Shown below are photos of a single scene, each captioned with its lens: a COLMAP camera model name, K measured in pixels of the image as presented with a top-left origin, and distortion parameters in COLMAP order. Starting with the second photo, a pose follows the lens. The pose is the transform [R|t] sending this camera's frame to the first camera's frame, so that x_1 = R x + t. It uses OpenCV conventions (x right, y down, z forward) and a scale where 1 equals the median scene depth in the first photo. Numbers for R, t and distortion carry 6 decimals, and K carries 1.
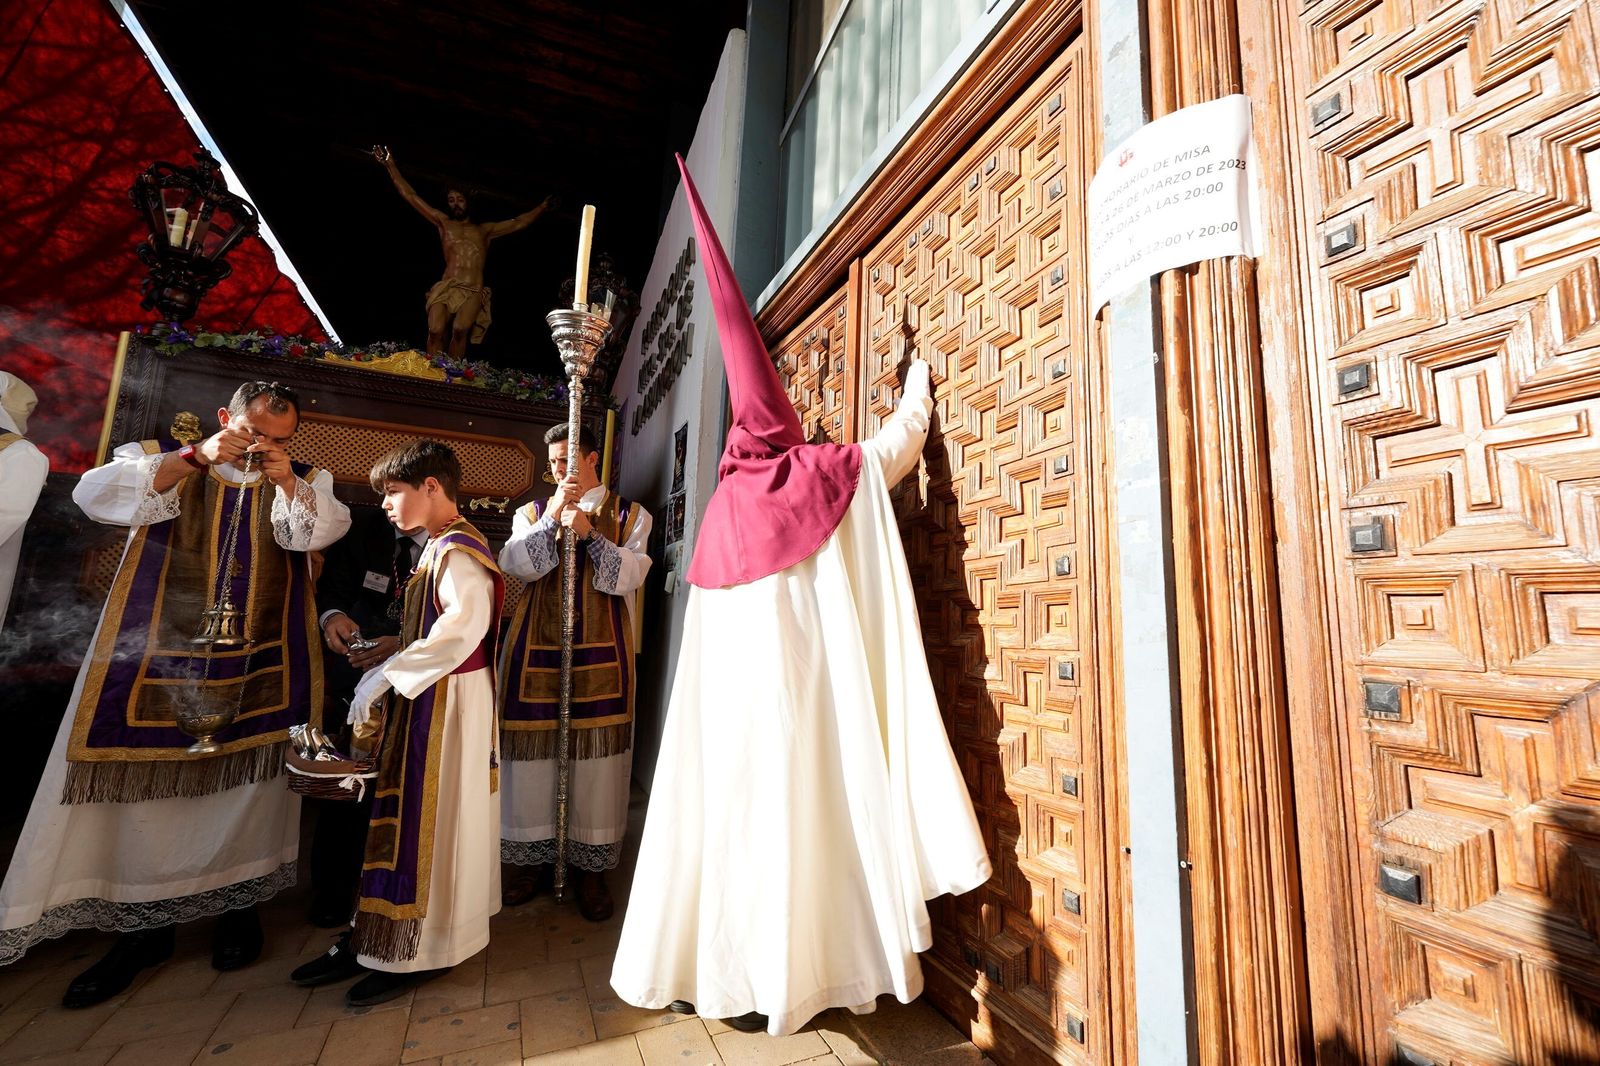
lens RADIAL K [[607.9, 0, 800.0], [0, 607.9, 533.0], [0, 0, 1]] dist [0.000167, 0.000066]
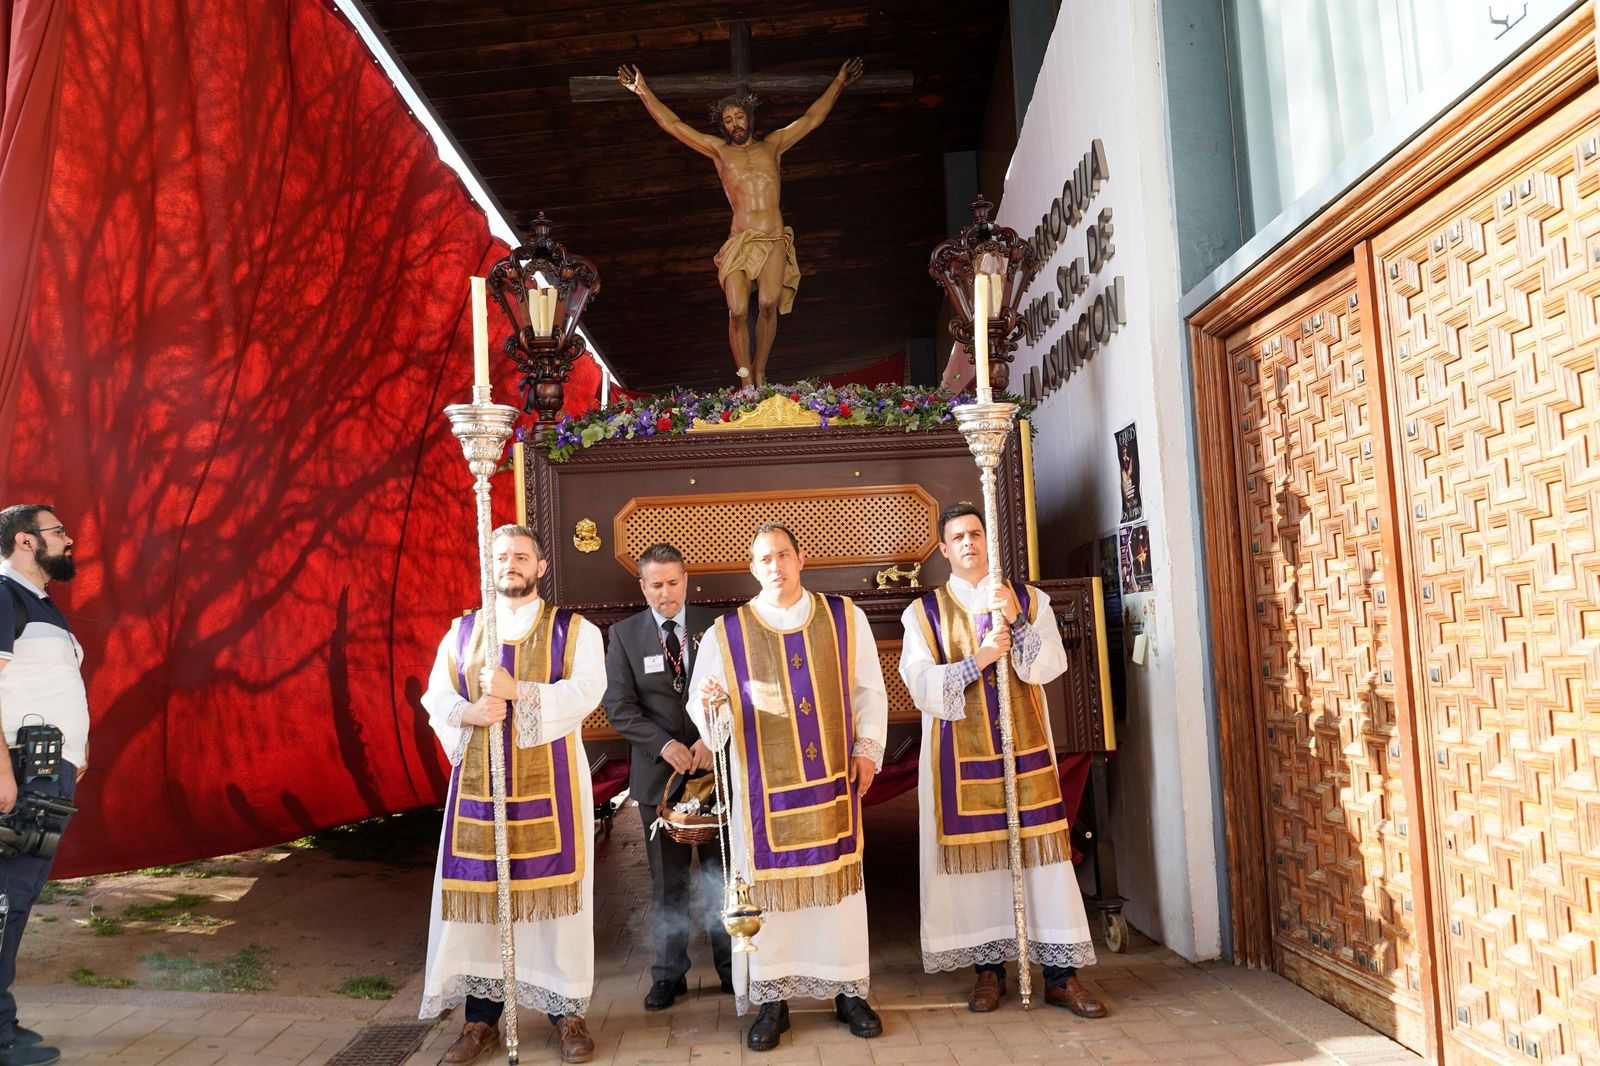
lens RADIAL K [[1208.8, 0, 800.0], [0, 1208.8, 533.0], [0, 0, 1]] dist [0.005451, 0.011504]
pose [[0.910037, -0.123427, -0.395725, 0.003378], [0.148584, 0.988334, 0.033432, -0.157949], [0.386982, -0.089223, 0.917760, -0.454763]]
